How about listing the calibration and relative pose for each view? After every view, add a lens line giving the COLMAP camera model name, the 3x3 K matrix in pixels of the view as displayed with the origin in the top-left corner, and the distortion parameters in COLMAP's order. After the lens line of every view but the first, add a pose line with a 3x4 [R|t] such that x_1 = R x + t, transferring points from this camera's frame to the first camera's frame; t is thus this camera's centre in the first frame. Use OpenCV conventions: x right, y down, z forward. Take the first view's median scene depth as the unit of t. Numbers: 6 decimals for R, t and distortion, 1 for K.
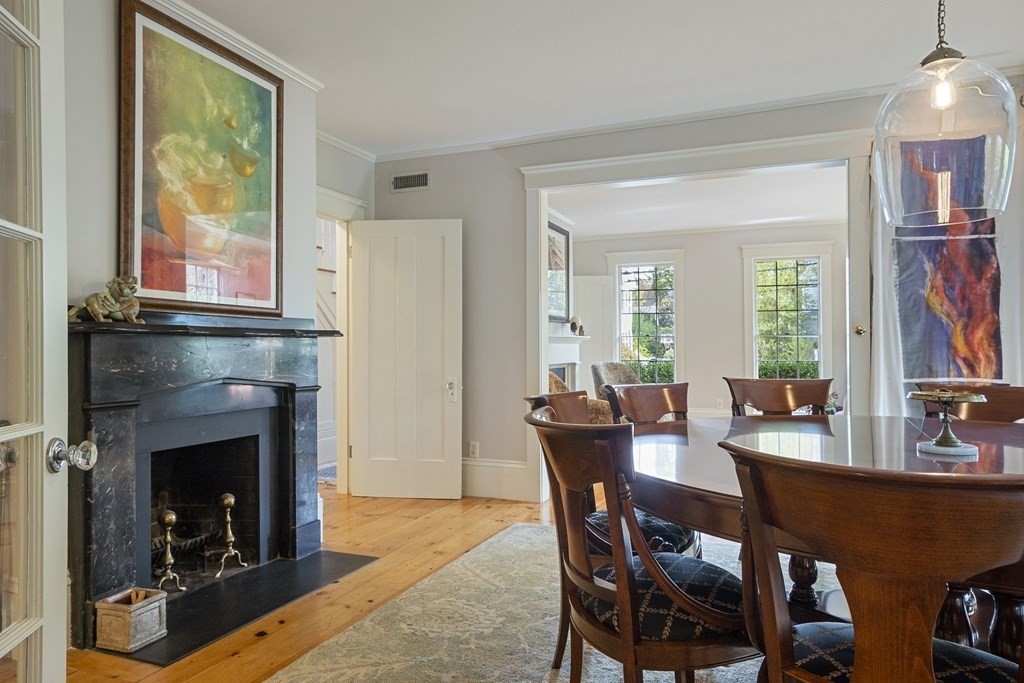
lens RADIAL K [[689.3, 0, 510.1], [0, 689.3, 343.1], [0, 0, 1]] dist [-0.002098, -0.000202]
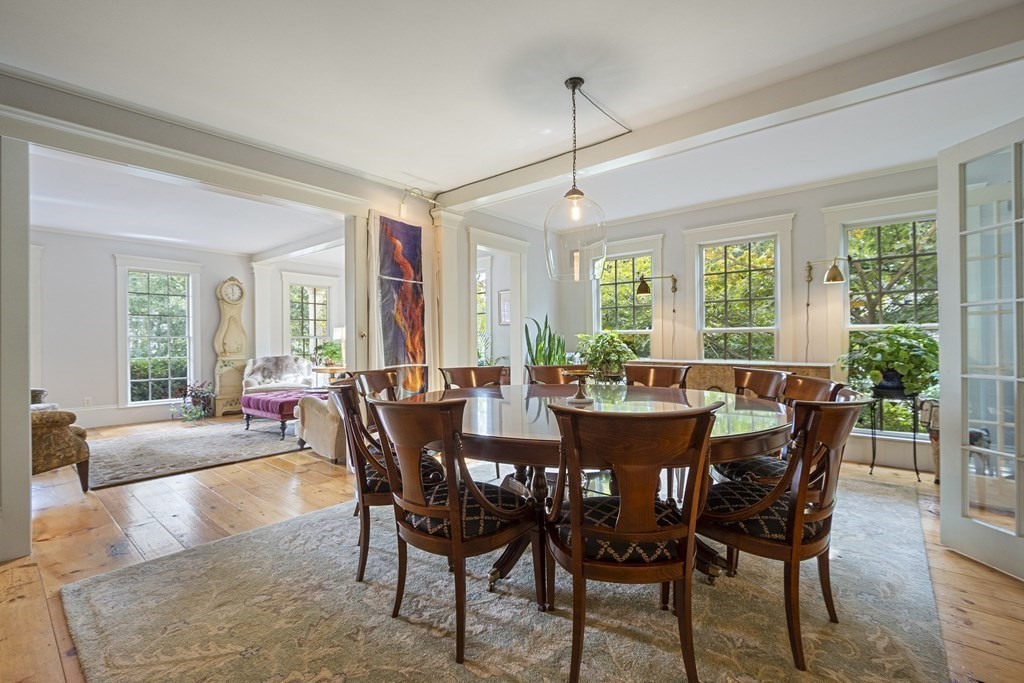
lens RADIAL K [[451.7, 0, 510.1], [0, 451.7, 335.6], [0, 0, 1]] dist [-0.003979, -0.000255]
pose [[0.307742, 0.017092, 0.951316, -0.326232], [0.000825, 0.999833, -0.018231, 0.000795], [-0.951469, 0.006395, 0.307677, 0.423471]]
